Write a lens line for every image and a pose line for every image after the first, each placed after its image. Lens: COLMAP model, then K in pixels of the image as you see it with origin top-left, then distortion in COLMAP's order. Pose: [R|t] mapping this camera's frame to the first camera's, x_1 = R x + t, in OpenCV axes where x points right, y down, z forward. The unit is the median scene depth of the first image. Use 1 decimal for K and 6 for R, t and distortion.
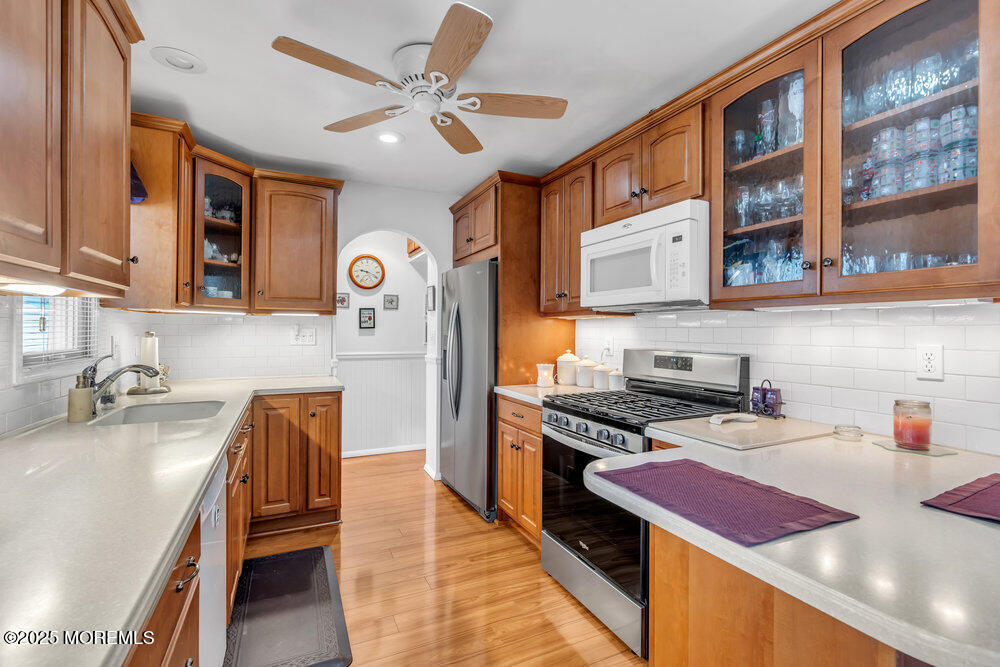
lens RADIAL K [[456.3, 0, 497.4], [0, 456.3, 332.6], [0, 0, 1]] dist [-0.002373, 0.000543]
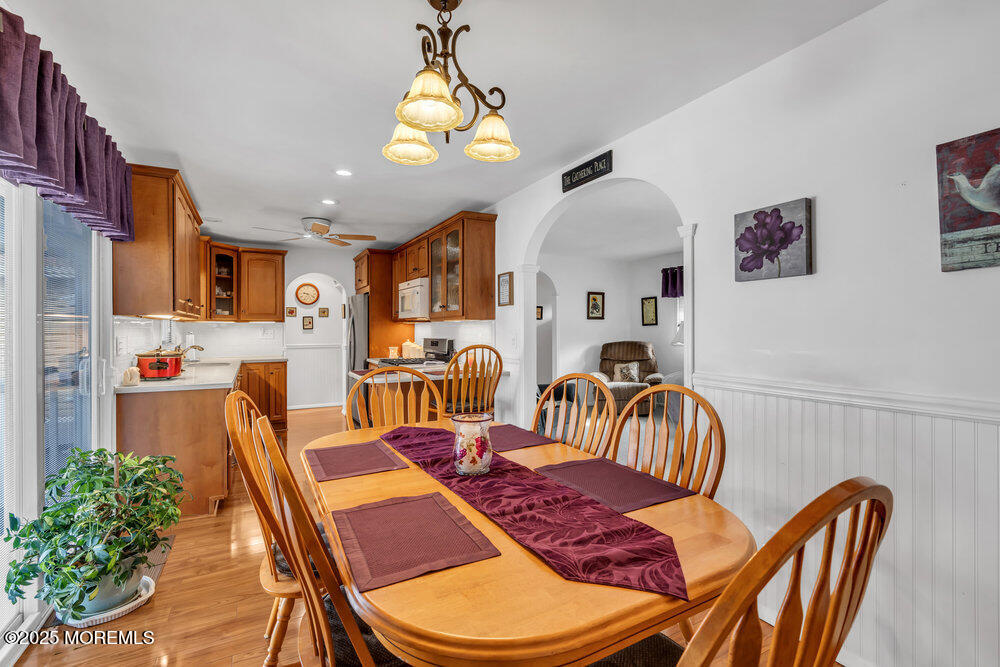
lens RADIAL K [[456.3, 0, 497.4], [0, 456.3, 332.6], [0, 0, 1]] dist [-0.002373, 0.000543]
pose [[0.998127, -0.009708, 0.060407, 0.421229], [0.009515, 0.999949, 0.003473, 0.005730], [-0.060438, -0.002892, 0.998168, -0.956731]]
